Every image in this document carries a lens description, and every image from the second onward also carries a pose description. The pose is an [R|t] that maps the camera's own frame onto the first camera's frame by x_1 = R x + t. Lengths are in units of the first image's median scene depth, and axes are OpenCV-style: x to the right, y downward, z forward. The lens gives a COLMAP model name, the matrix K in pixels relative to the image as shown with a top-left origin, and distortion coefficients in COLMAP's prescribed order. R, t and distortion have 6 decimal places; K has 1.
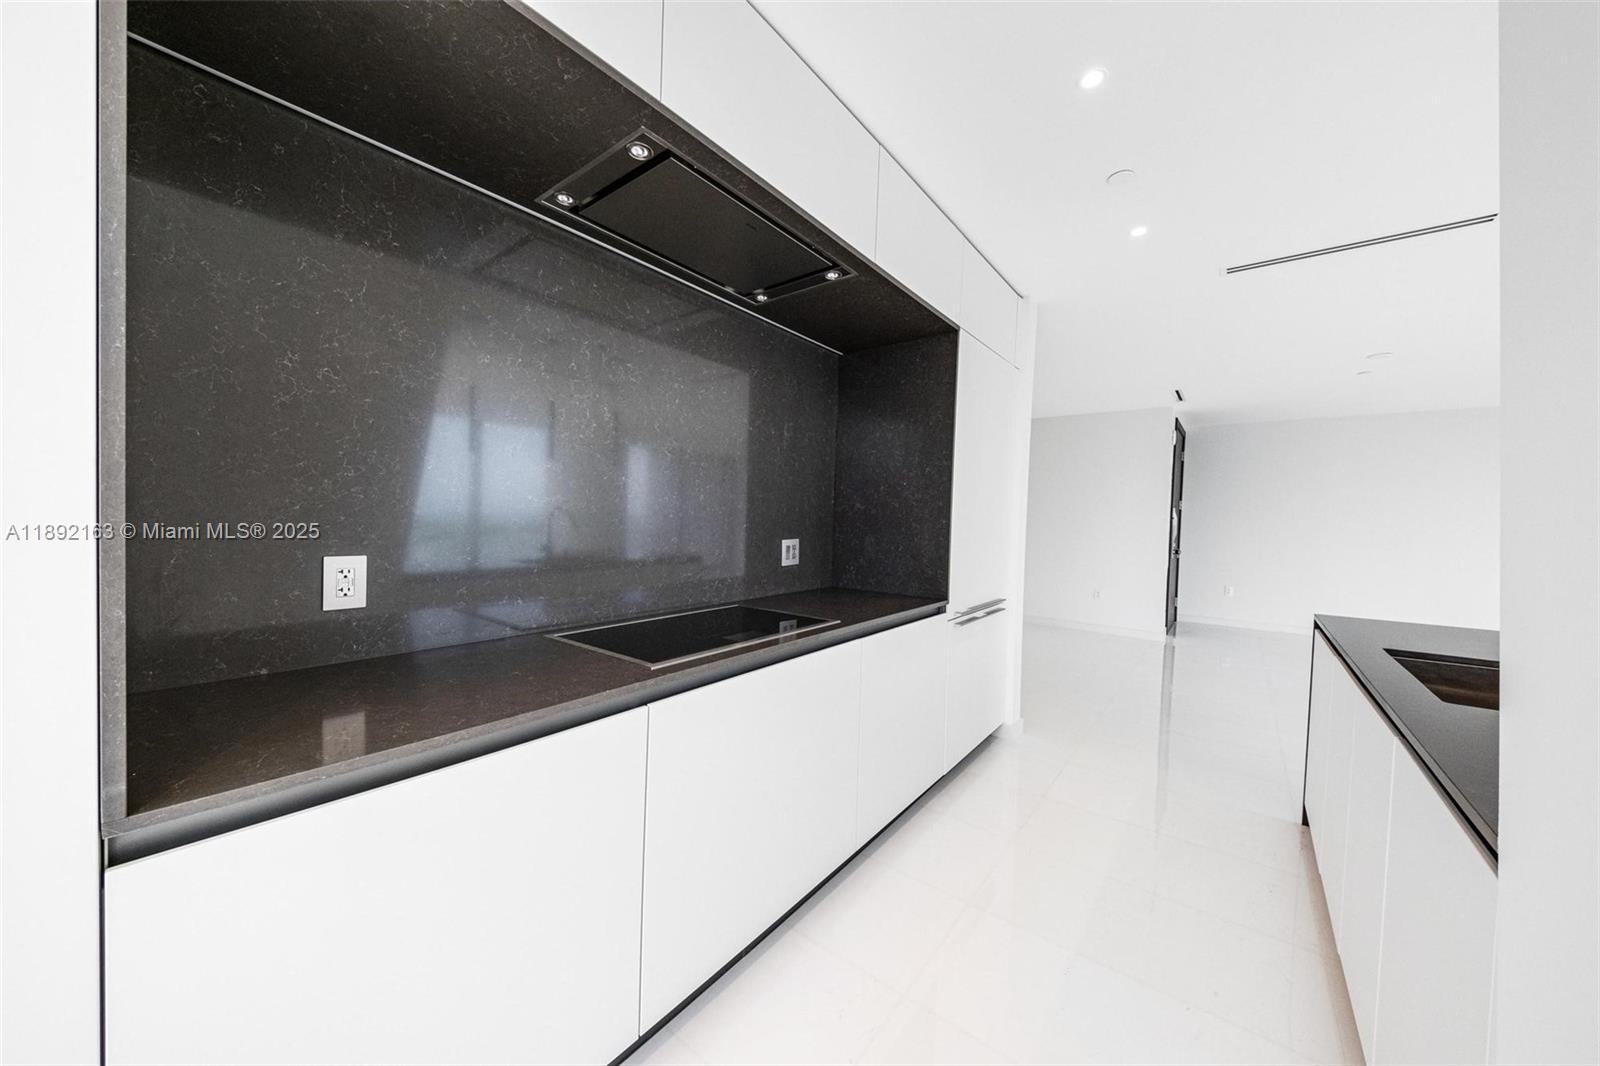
lens RADIAL K [[553.3, 0, 802.5], [0, 553.3, 527.8], [0, 0, 1]] dist [0.009432, -0.004846]
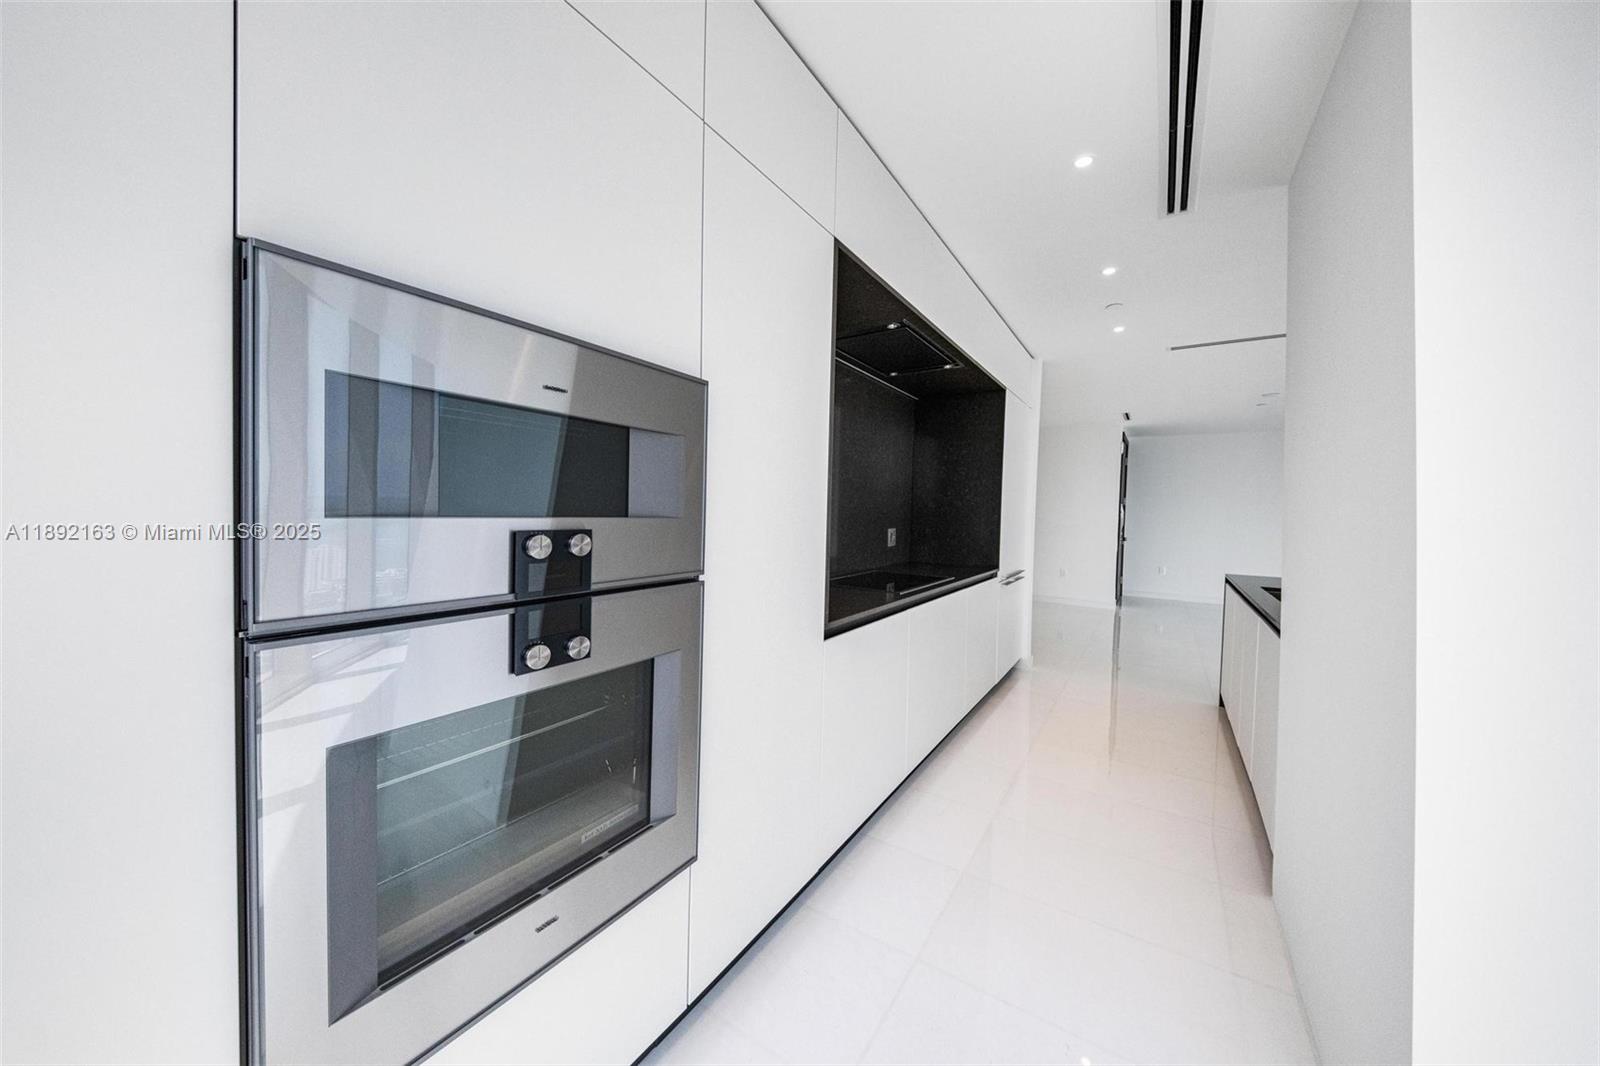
lens RADIAL K [[553.3, 0, 789.9], [0, 553.3, 519.0], [0, 0, 1]] dist [0.009432, -0.004846]
pose [[0.997011, -0.002760, 0.077209, -0.422195], [0.002968, 0.999992, -0.002586, -0.001453], [-0.077201, 0.002808, 0.997012, -0.462604]]
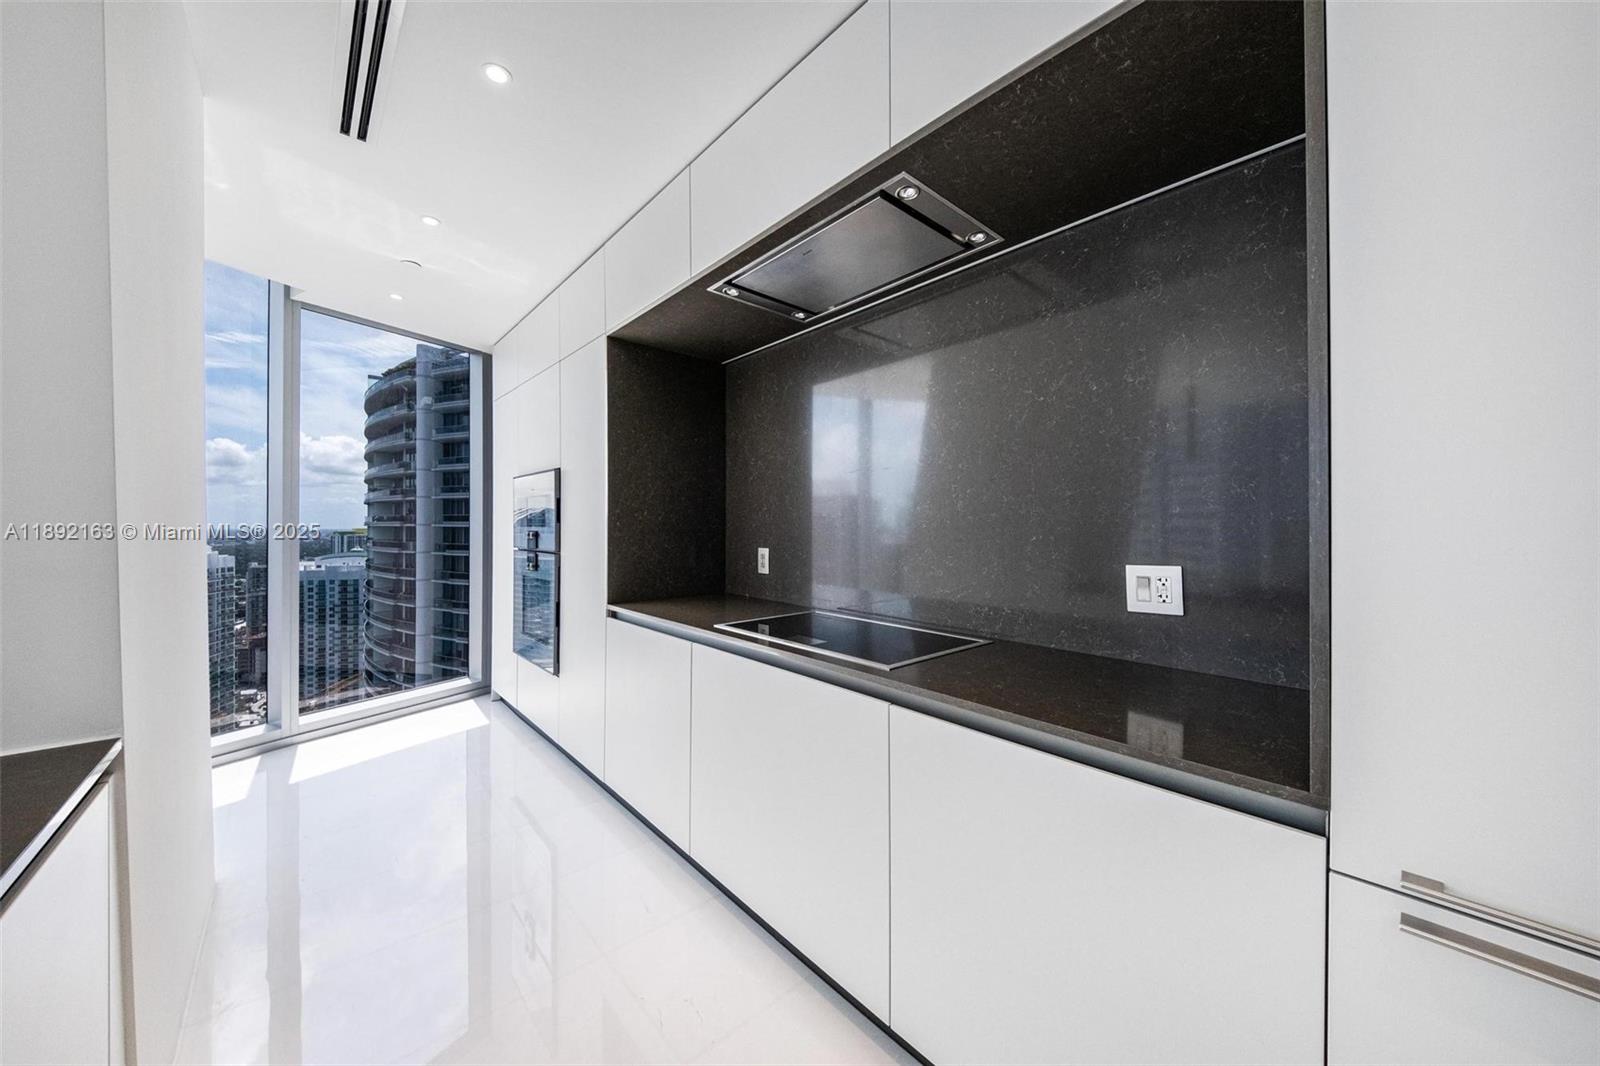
lens RADIAL K [[553.3, 0, 800.8], [0, 553.3, 521.7], [0, 0, 1]] dist [0.009432, -0.004846]
pose [[-0.200096, -0.020581, -0.979560, 0.620113], [-0.019299, 0.999668, -0.017061, -0.007115], [0.979586, 0.015491, -0.200427, 0.801654]]
